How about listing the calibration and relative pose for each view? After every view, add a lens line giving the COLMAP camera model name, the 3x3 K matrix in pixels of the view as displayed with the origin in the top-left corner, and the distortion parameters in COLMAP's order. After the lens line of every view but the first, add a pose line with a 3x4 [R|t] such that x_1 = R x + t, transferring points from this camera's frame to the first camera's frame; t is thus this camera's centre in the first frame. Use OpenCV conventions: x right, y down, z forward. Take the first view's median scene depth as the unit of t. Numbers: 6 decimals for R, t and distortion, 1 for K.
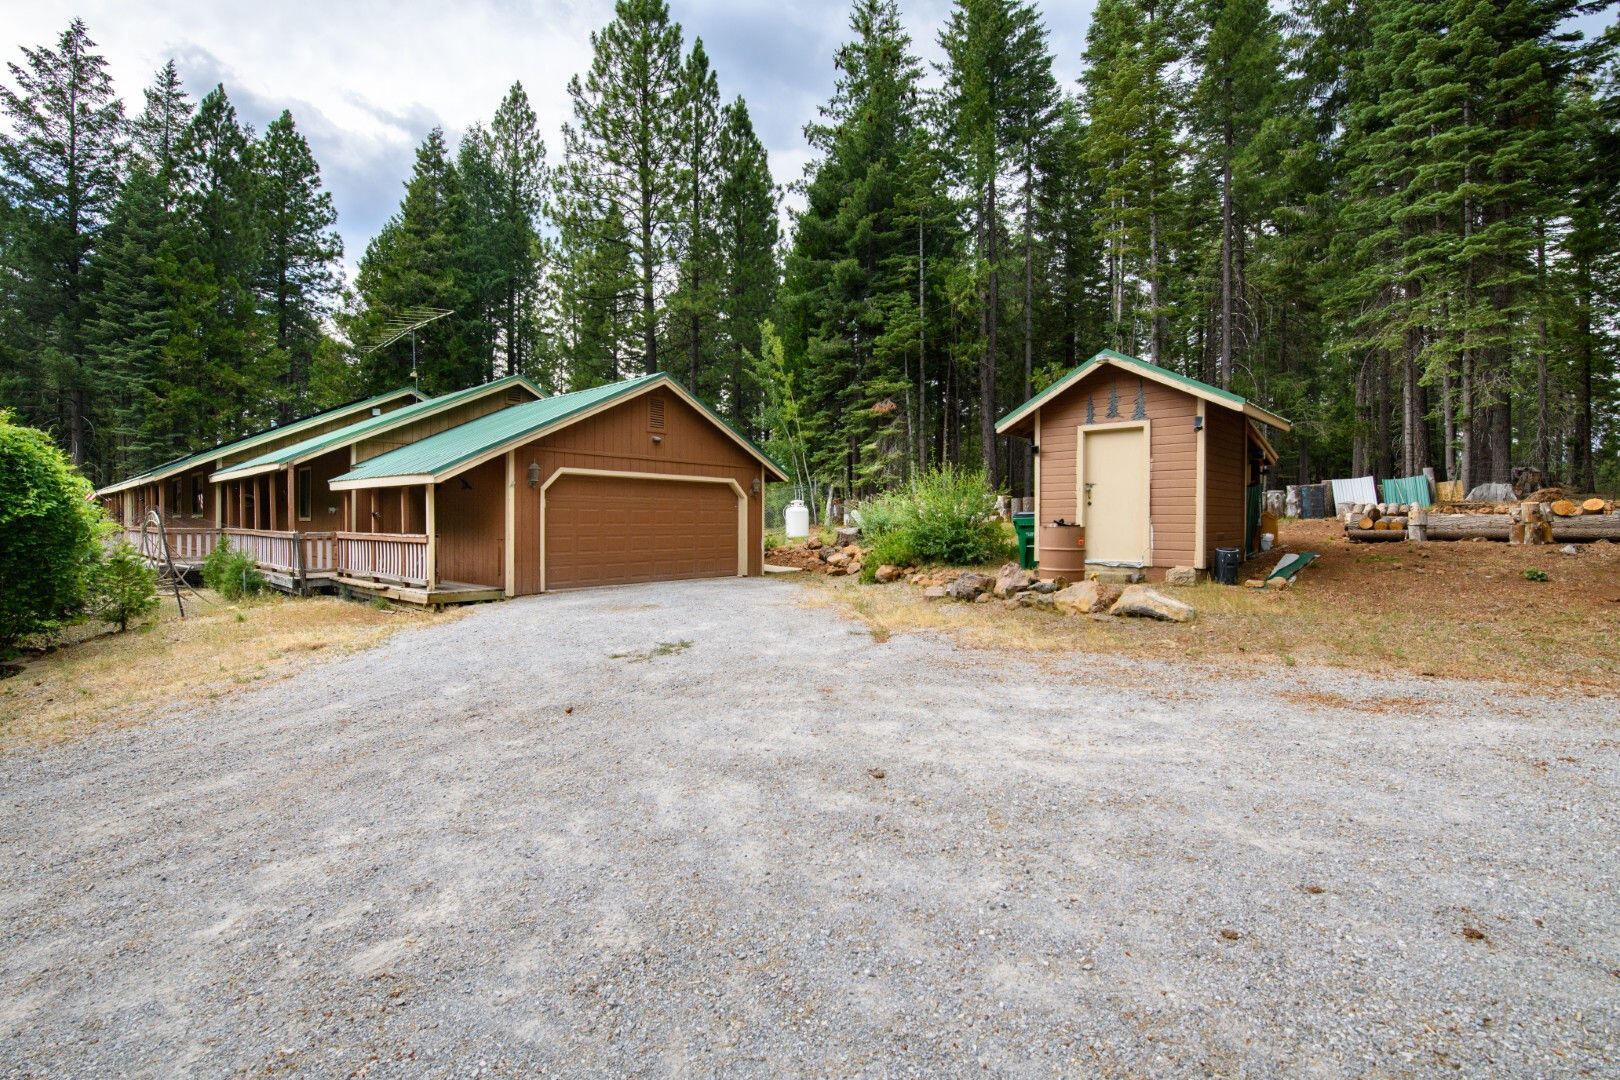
lens RADIAL K [[720.2, 0, 810.7], [0, 720.2, 533.8], [0, 0, 1]] dist [-0.000104, -0.001380]
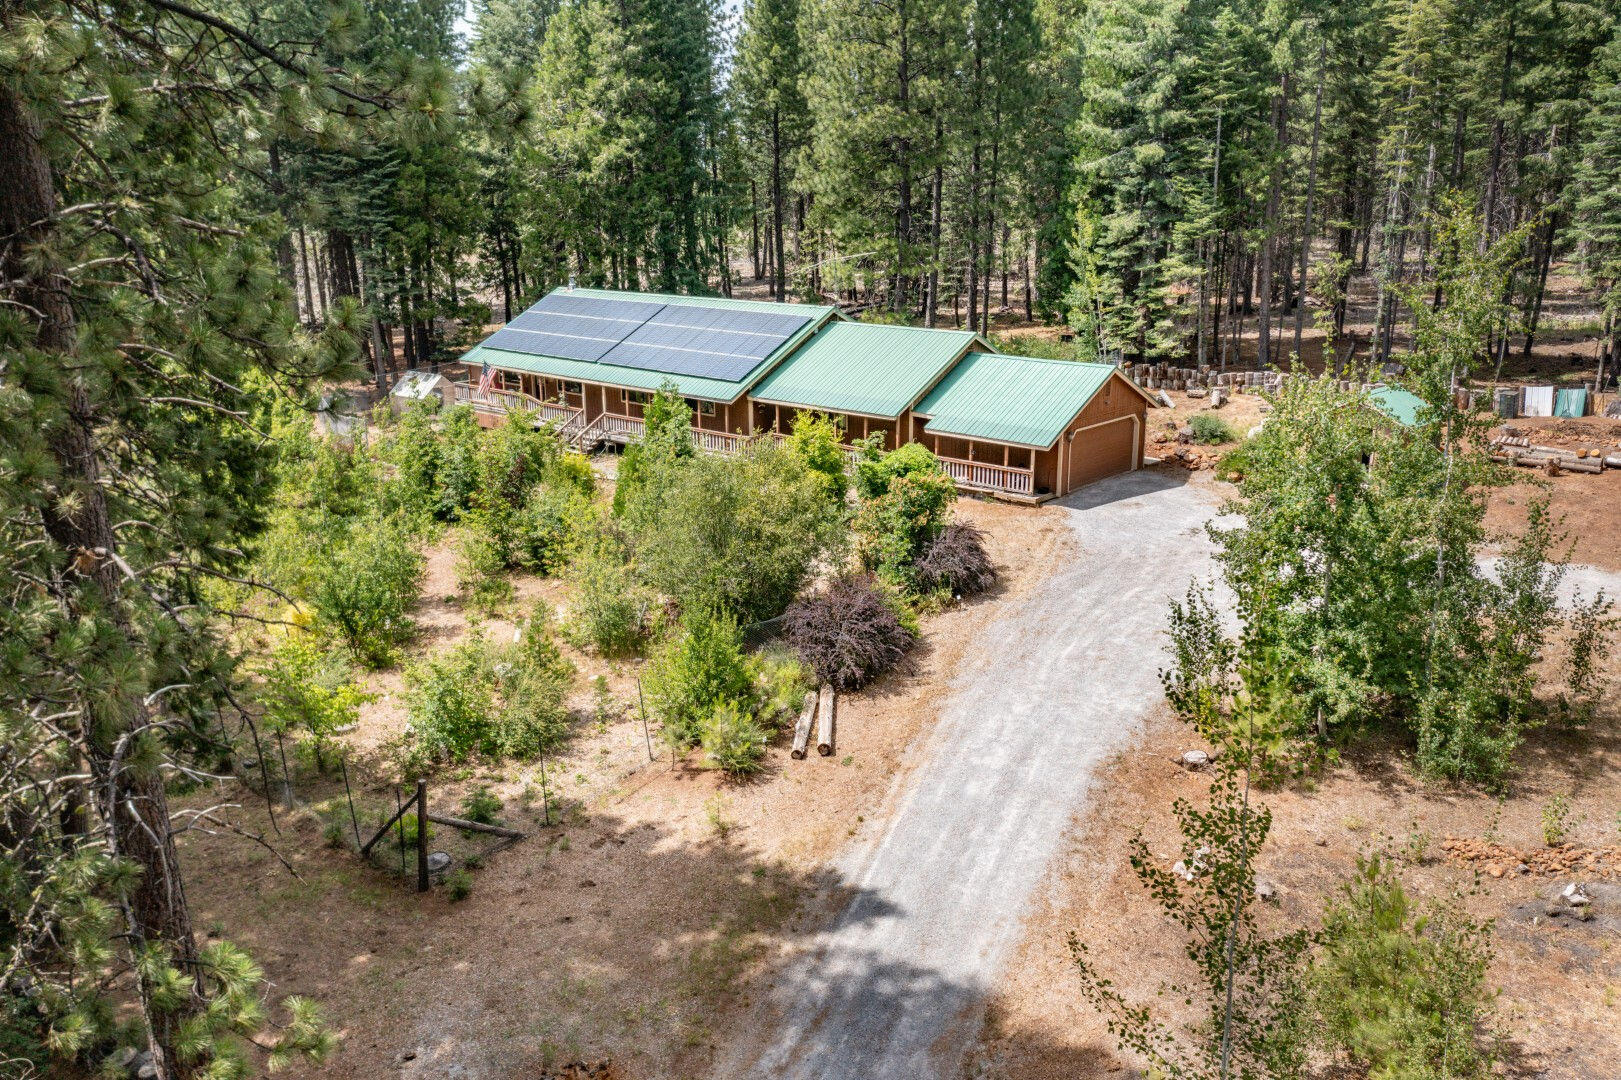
lens RADIAL K [[1267.8, 0, 811.1], [0, 1267.8, 538.6], [0, 0, 1]] dist [0.002198, 0.000457]
pose [[0.999972, -0.006987, -0.002581, -0.492076], [0.007416, 0.966467, 0.256682, -0.316709], [0.000701, -0.256694, 0.966492, -1.079986]]
